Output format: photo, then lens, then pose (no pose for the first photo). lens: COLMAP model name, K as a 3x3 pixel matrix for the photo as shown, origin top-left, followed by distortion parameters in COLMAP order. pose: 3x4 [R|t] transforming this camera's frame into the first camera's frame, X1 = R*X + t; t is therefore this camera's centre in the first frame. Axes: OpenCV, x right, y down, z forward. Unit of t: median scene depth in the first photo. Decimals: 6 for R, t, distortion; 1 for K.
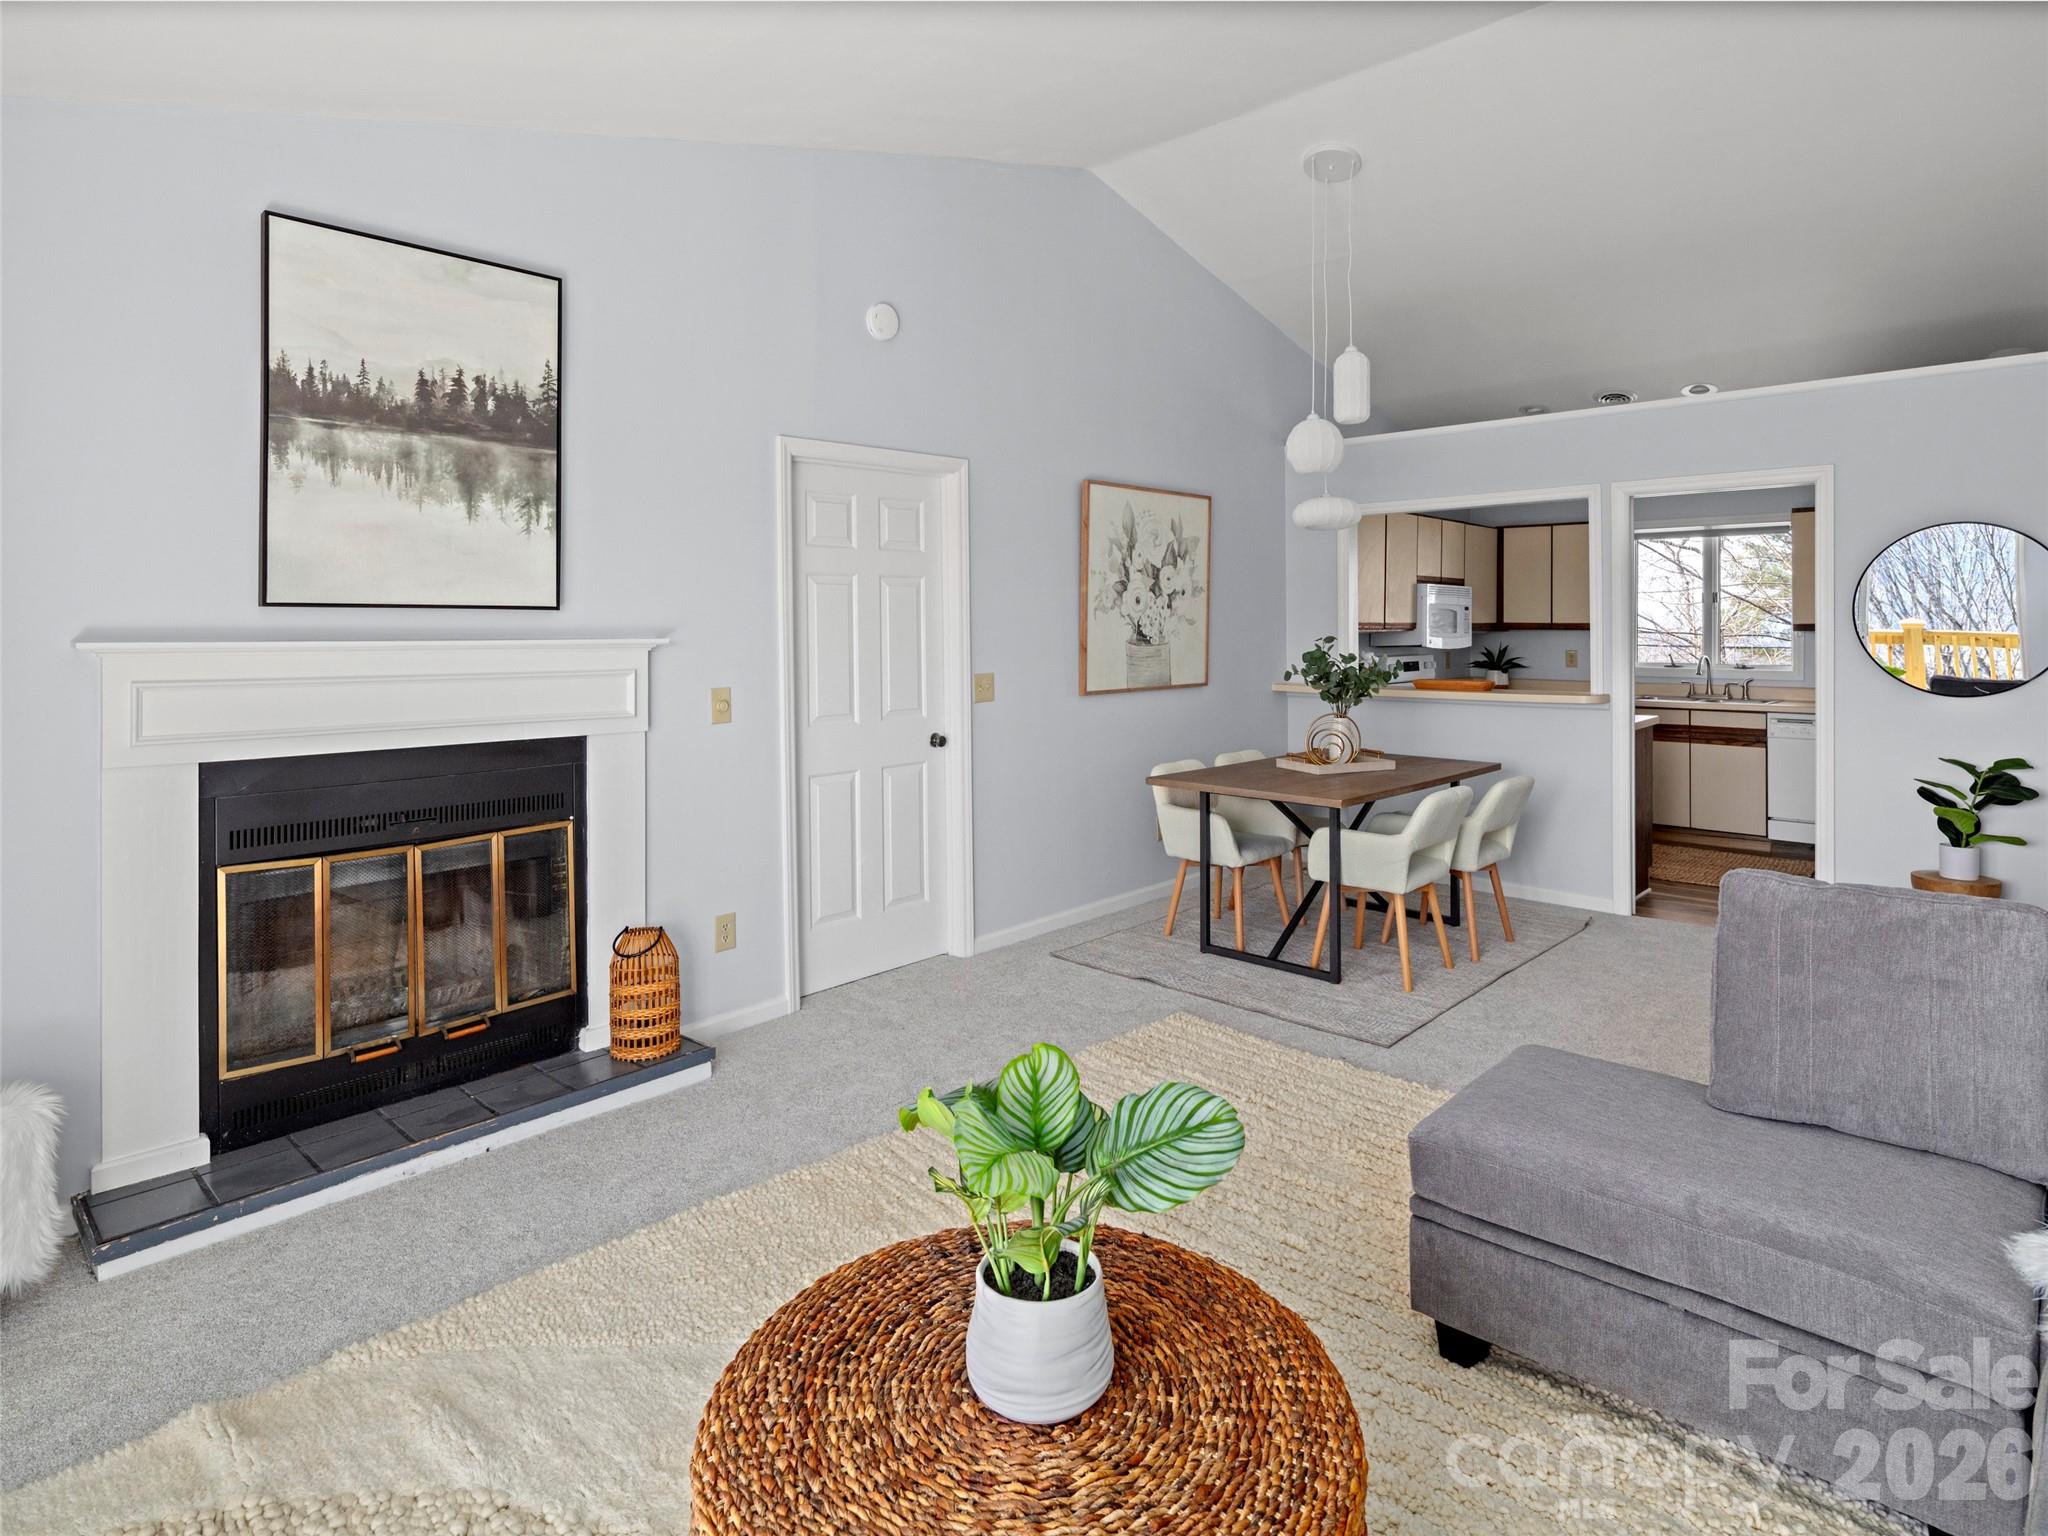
lens RADIAL K [[1115.4, 0, 1024.0], [0, 1115.4, 768.0], [0, 0, 1]] dist [-0.000672, -0.000017]
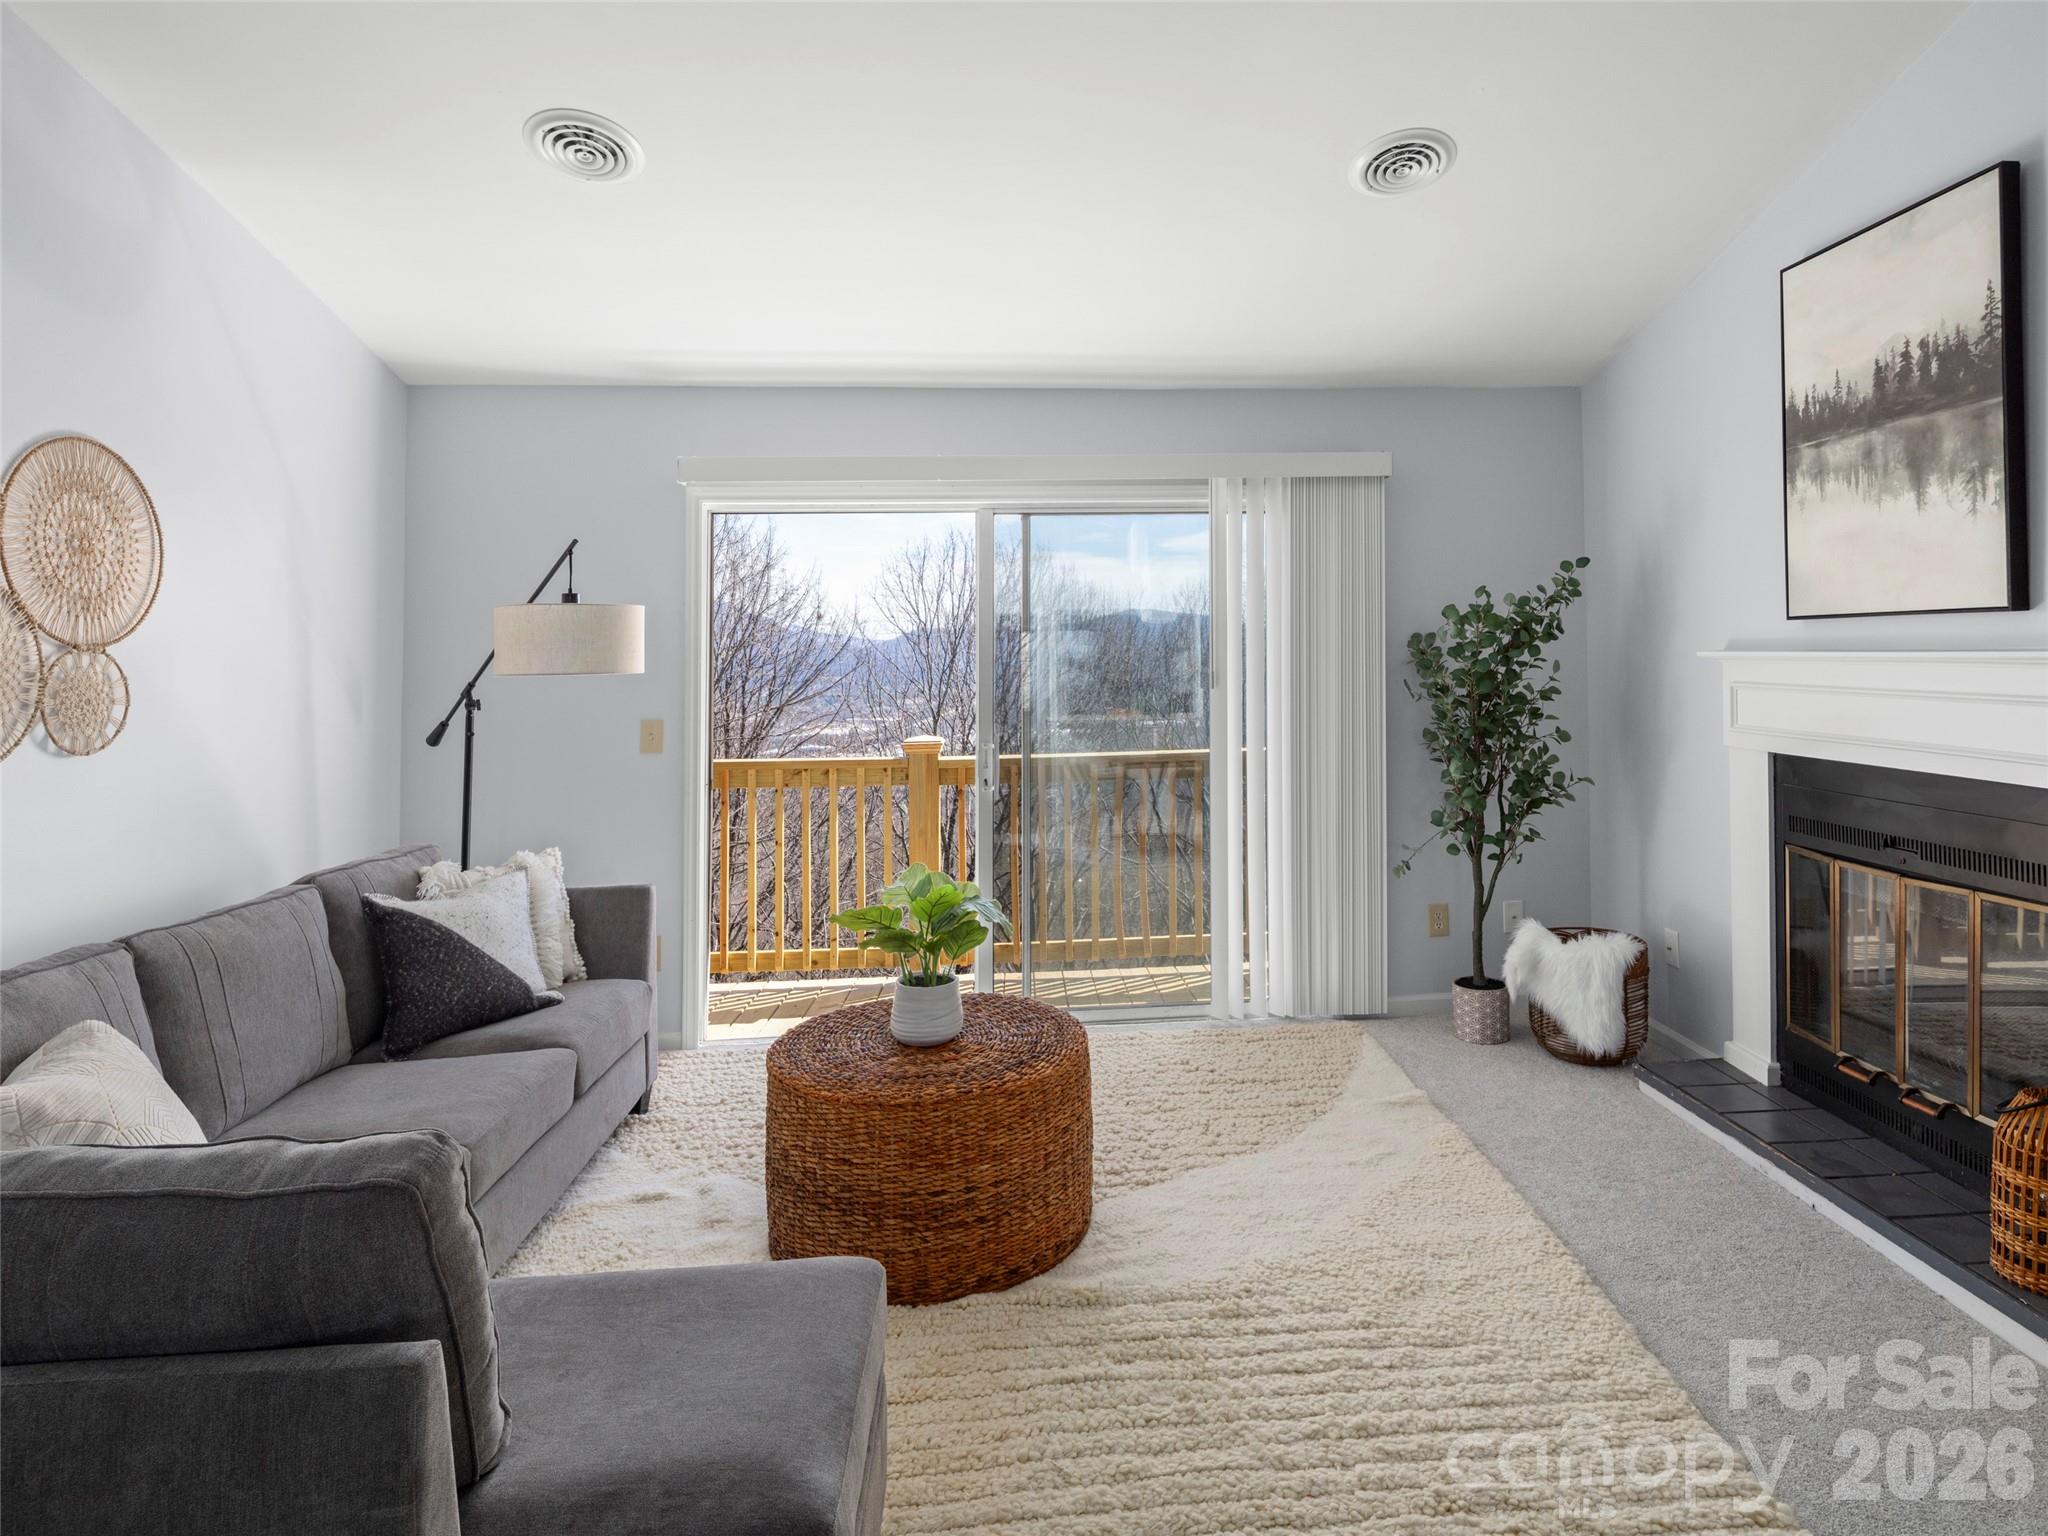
lens RADIAL K [[1115.4, 0, 1024.0], [0, 1115.4, 768.0], [0, 0, 1]] dist [-0.000672, -0.000017]
pose [[-0.708905, 0.088808, -0.699690, 0.617480], [-0.066129, 0.979302, 0.191298, -0.152078], [0.702197, 0.181882, -0.688359, 1.175718]]
